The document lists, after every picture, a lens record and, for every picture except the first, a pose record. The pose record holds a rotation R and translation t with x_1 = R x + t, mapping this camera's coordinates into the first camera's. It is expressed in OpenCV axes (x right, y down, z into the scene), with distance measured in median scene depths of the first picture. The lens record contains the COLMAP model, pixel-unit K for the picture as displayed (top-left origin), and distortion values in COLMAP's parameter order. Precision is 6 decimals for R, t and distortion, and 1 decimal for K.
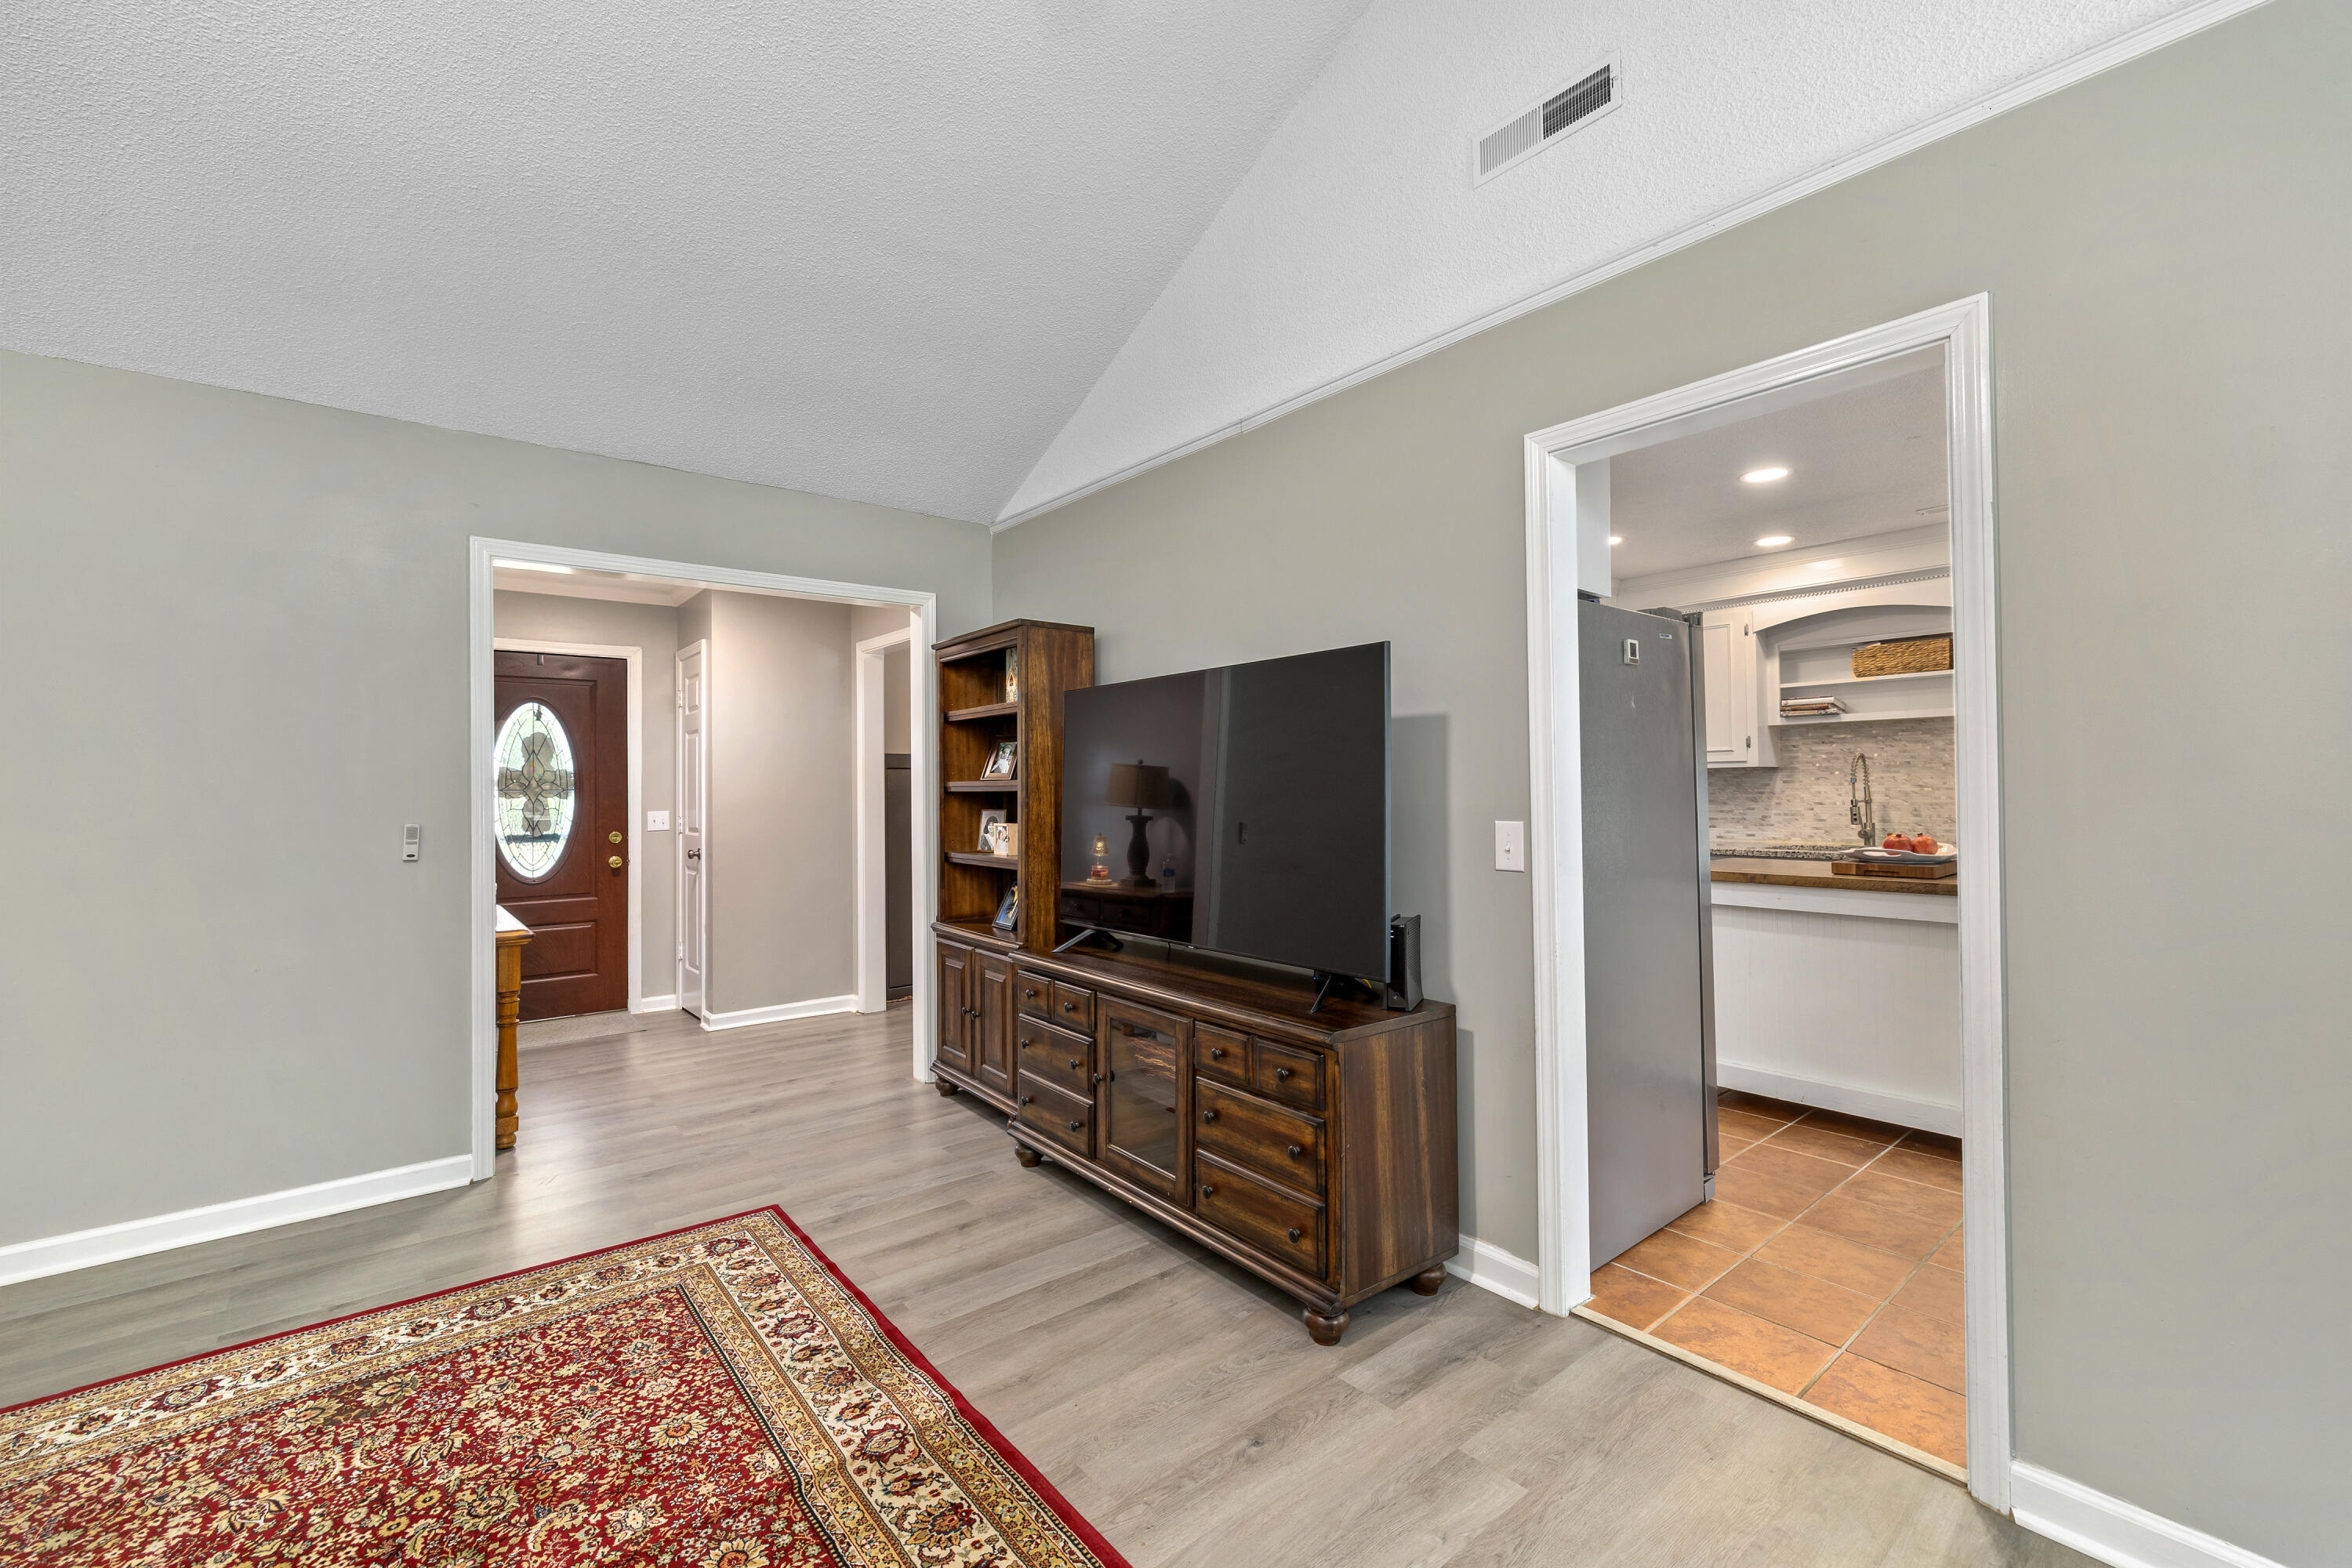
lens RADIAL K [[1005.9, 0, 1189.8], [0, 1005.9, 773.0], [0, 0, 1]] dist [-0.003799, 0.000722]
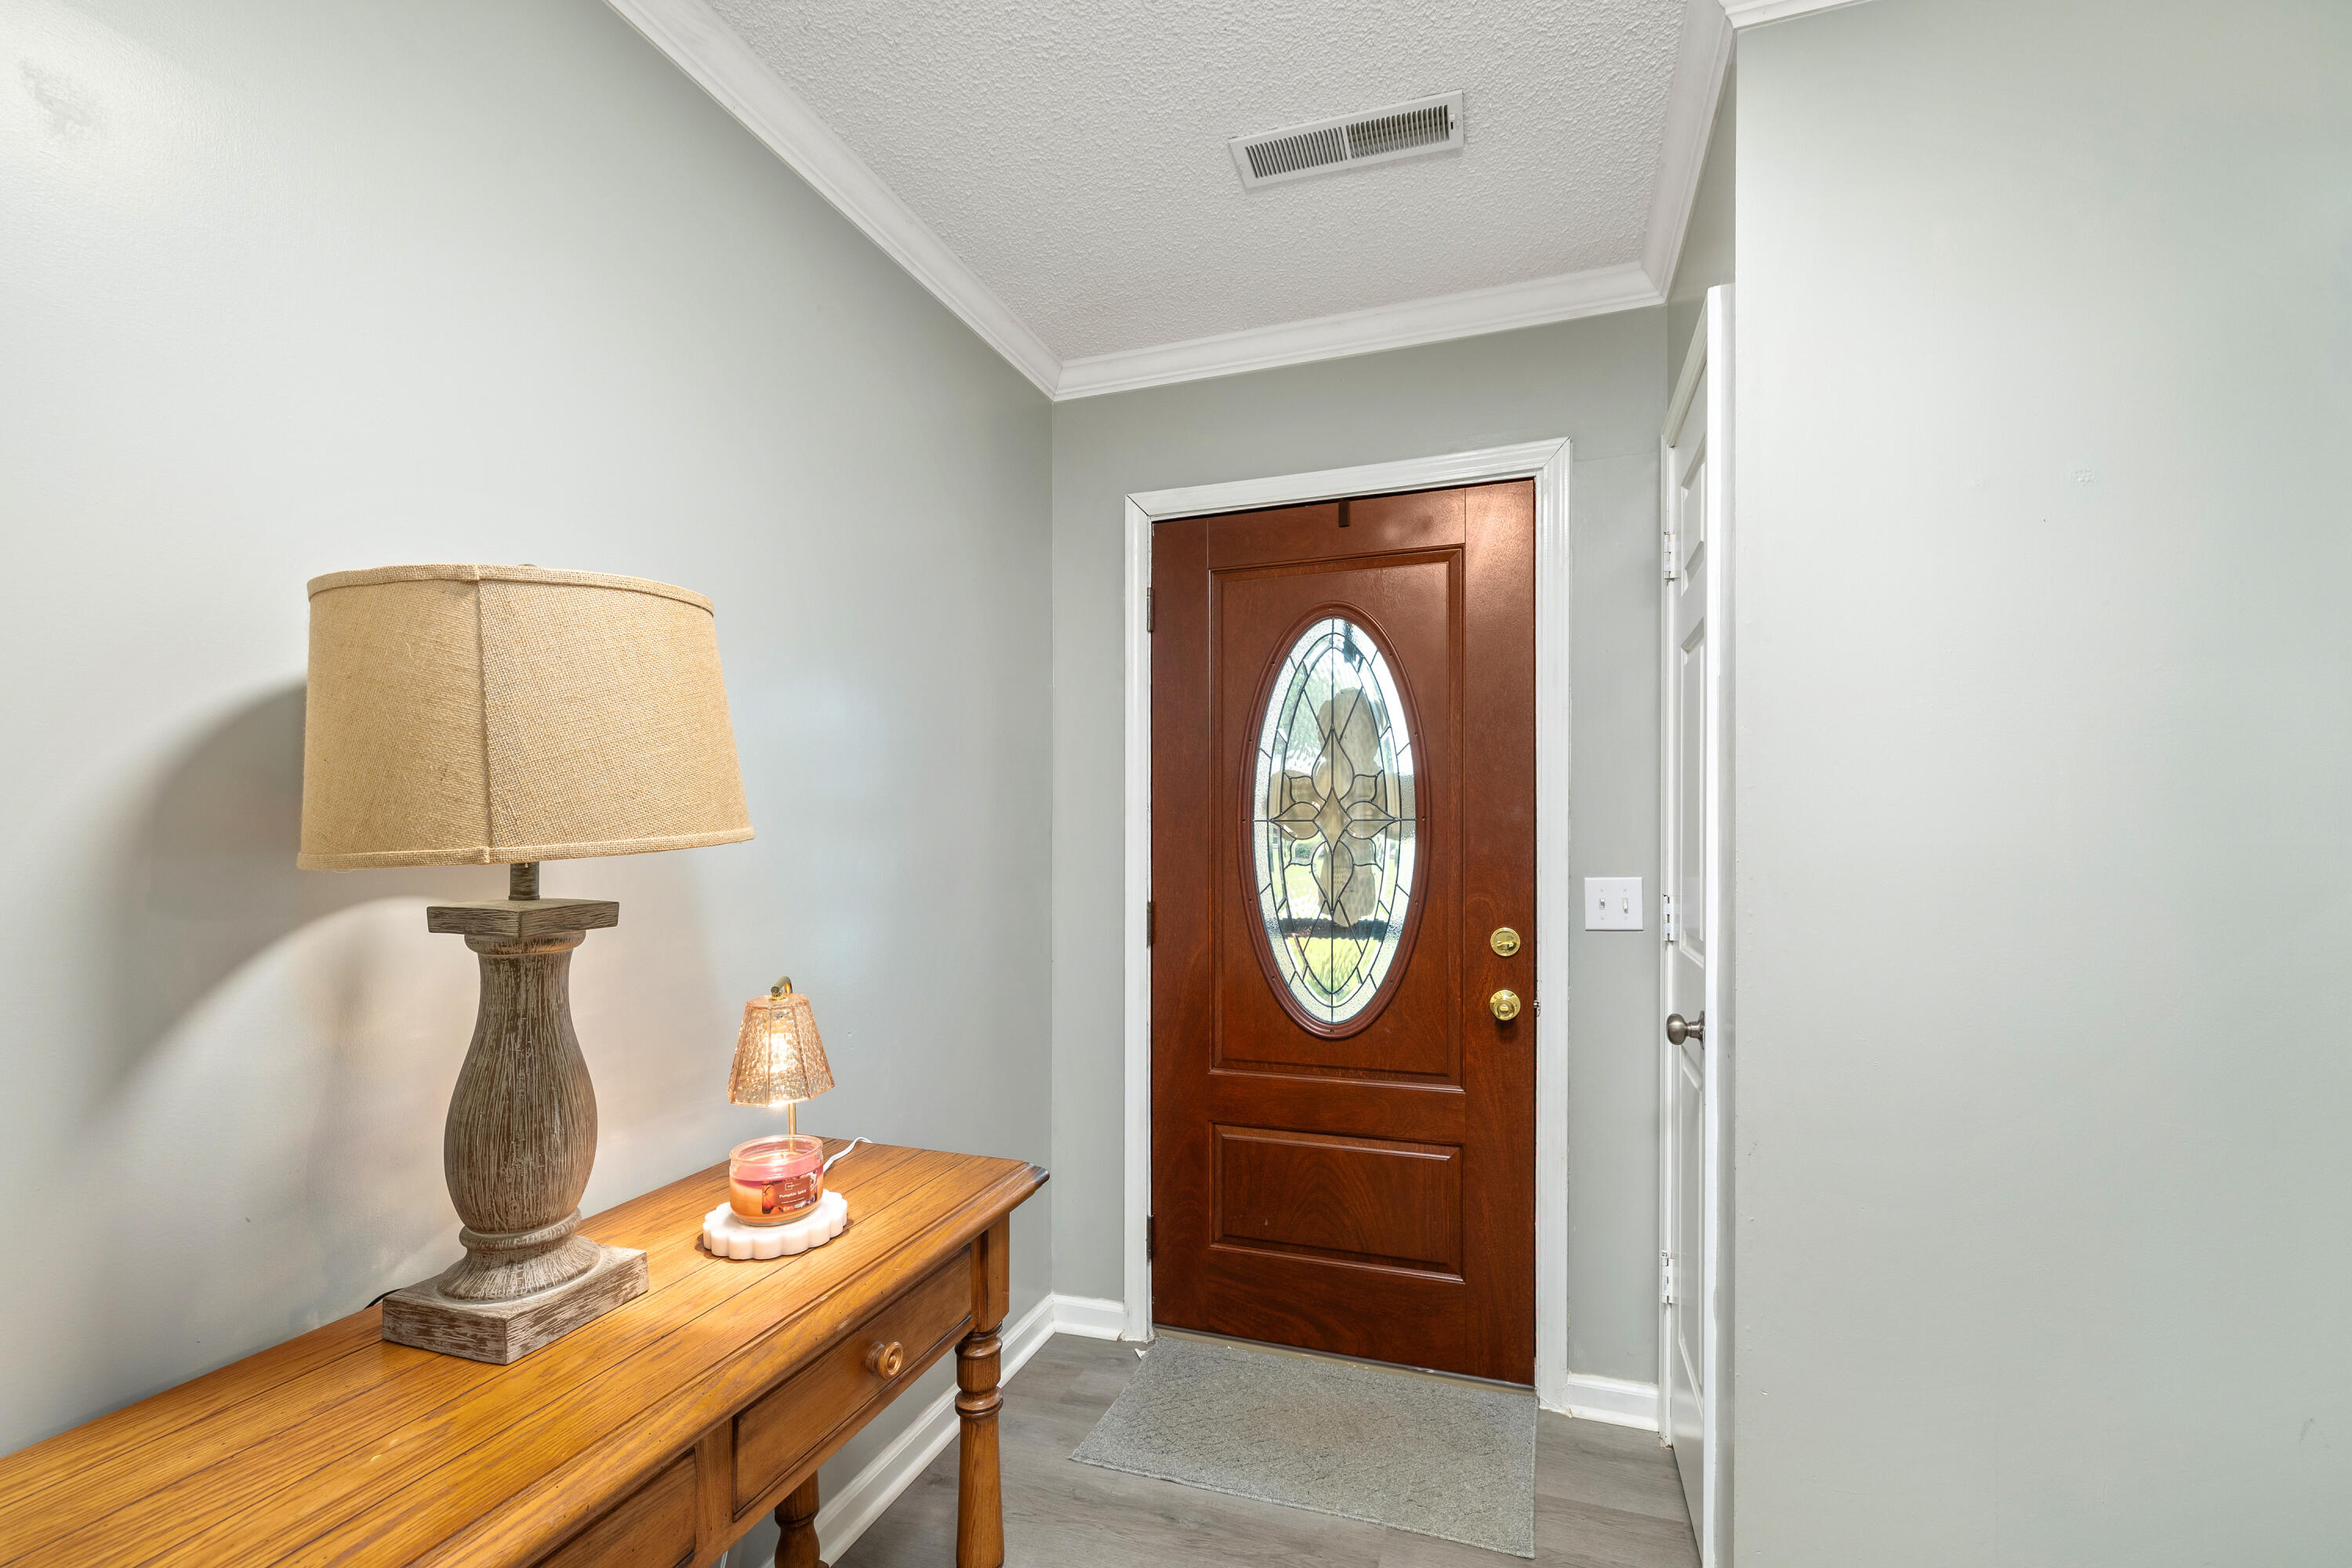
lens RADIAL K [[1005.9, 0, 1194.8], [0, 1005.9, 800.0], [0, 0, 1]] dist [-0.003799, 0.000722]
pose [[0.524358, -0.001465, -0.851497, -0.305080], [0.010600, 0.999932, 0.004807, 0.005680], [0.851432, -0.011546, 0.524338, 0.703712]]
